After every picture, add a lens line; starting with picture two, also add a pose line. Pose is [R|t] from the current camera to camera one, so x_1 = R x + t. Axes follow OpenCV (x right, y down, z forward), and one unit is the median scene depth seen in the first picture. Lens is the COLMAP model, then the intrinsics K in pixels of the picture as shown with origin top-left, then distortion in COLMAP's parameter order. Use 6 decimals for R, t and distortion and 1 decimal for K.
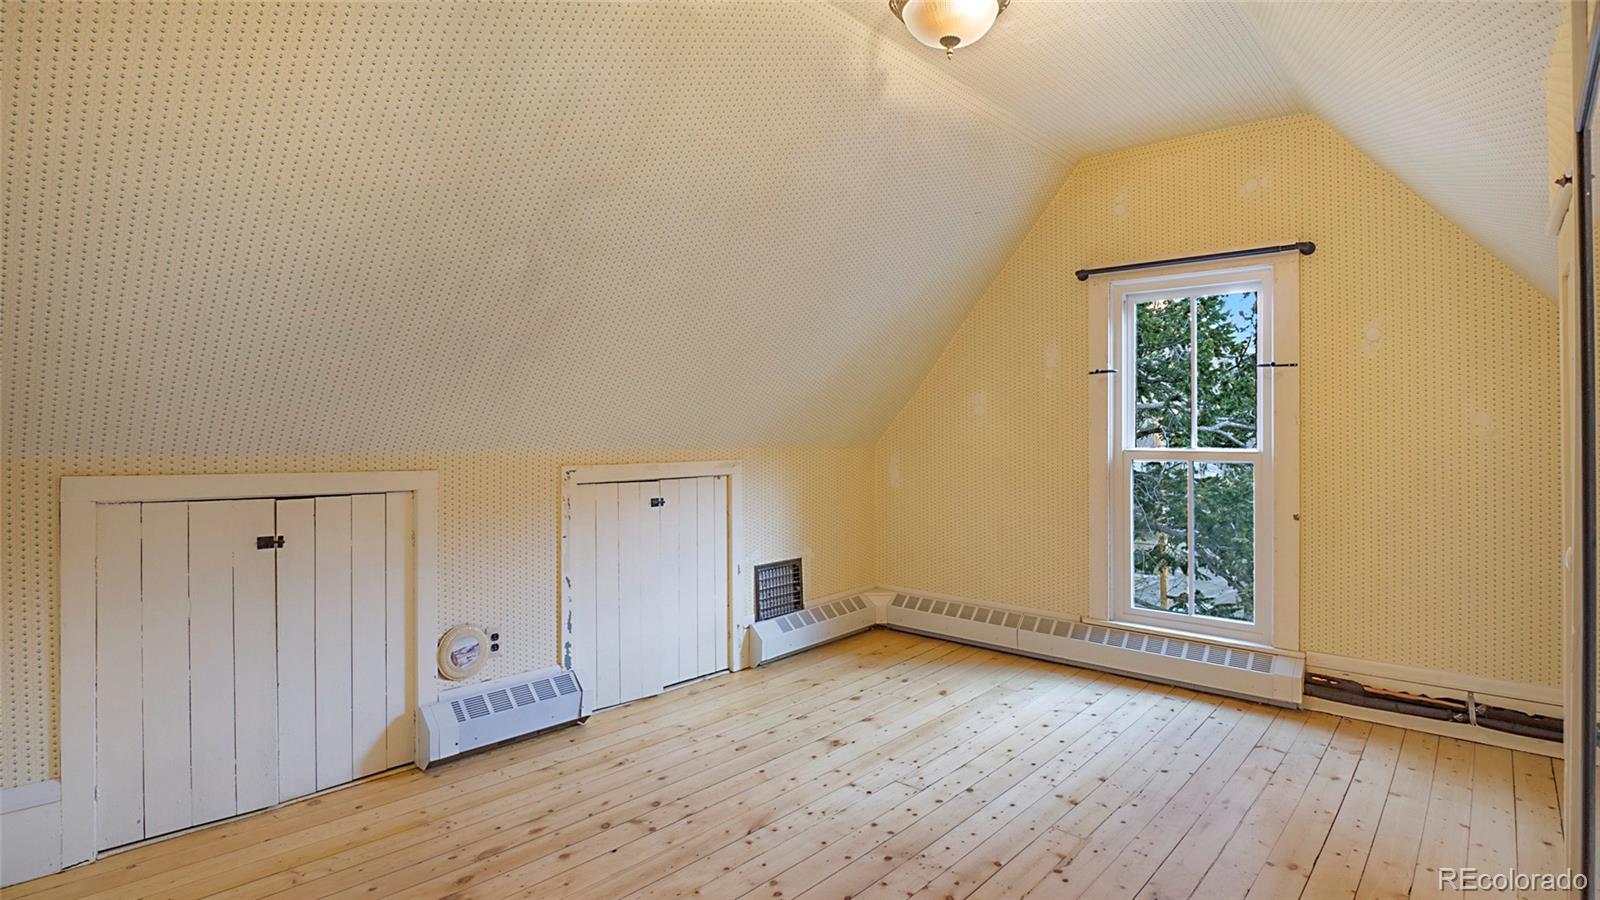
lens RADIAL K [[799.0, 0, 798.3], [0, 799.0, 438.7], [0, 0, 1]] dist [-0.018468, -0.006081]
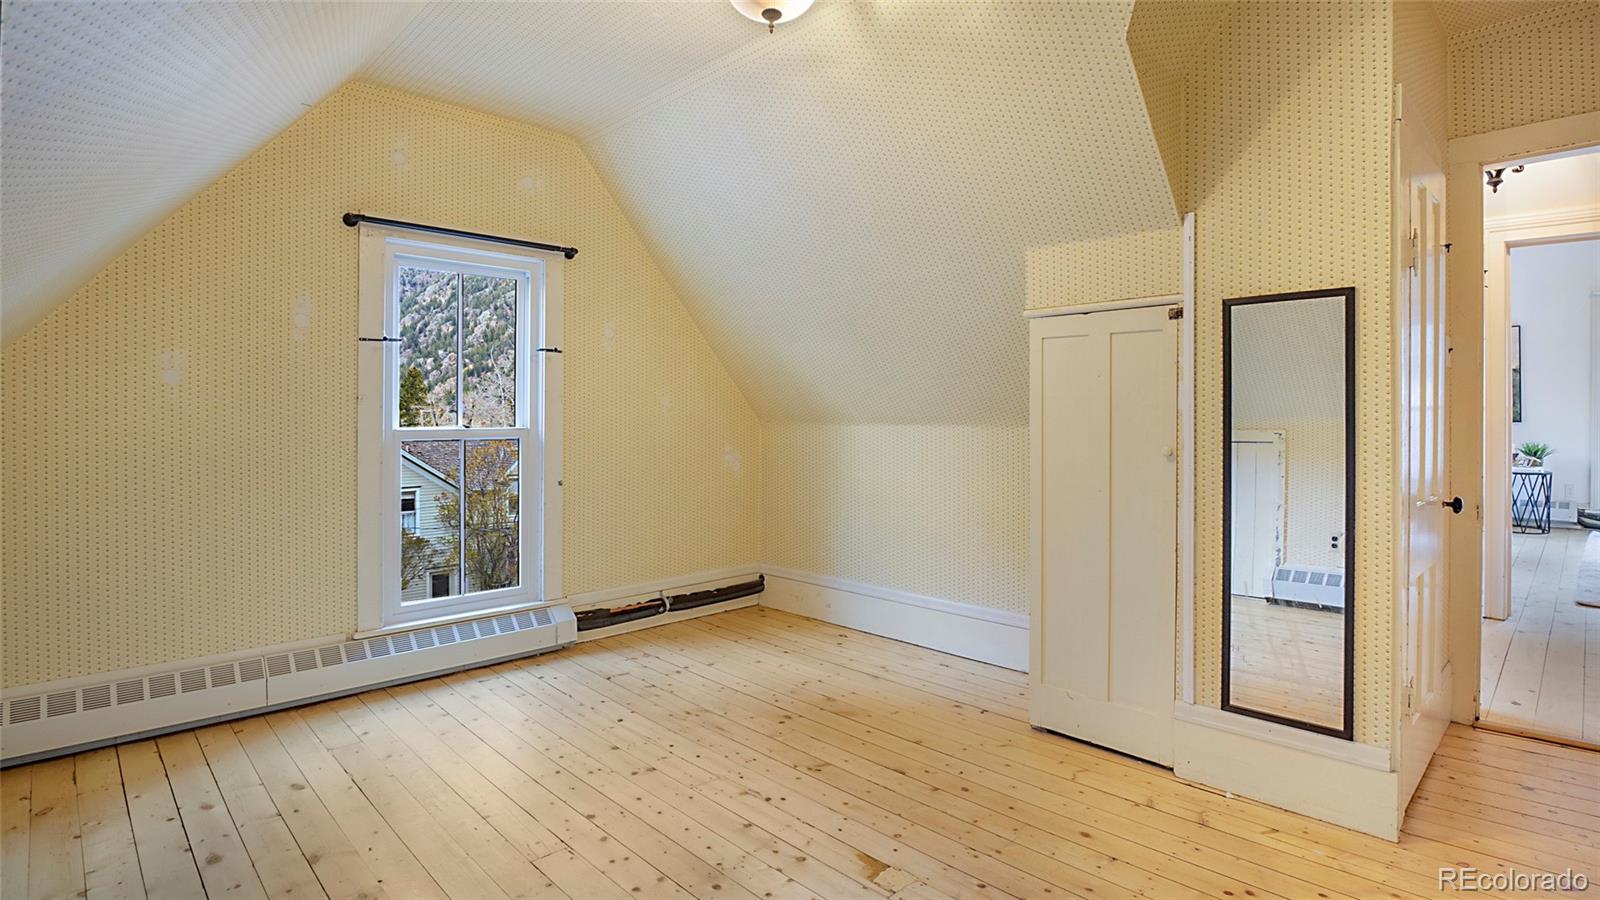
lens RADIAL K [[799.0, 0, 795.8], [0, 799.0, 418.0], [0, 0, 1]] dist [-0.018468, -0.006081]
pose [[0.073837, -0.005057, 0.997258, -0.502257], [0.013576, 0.999900, 0.004065, 0.004043], [-0.997178, 0.013239, 0.073898, 0.561257]]
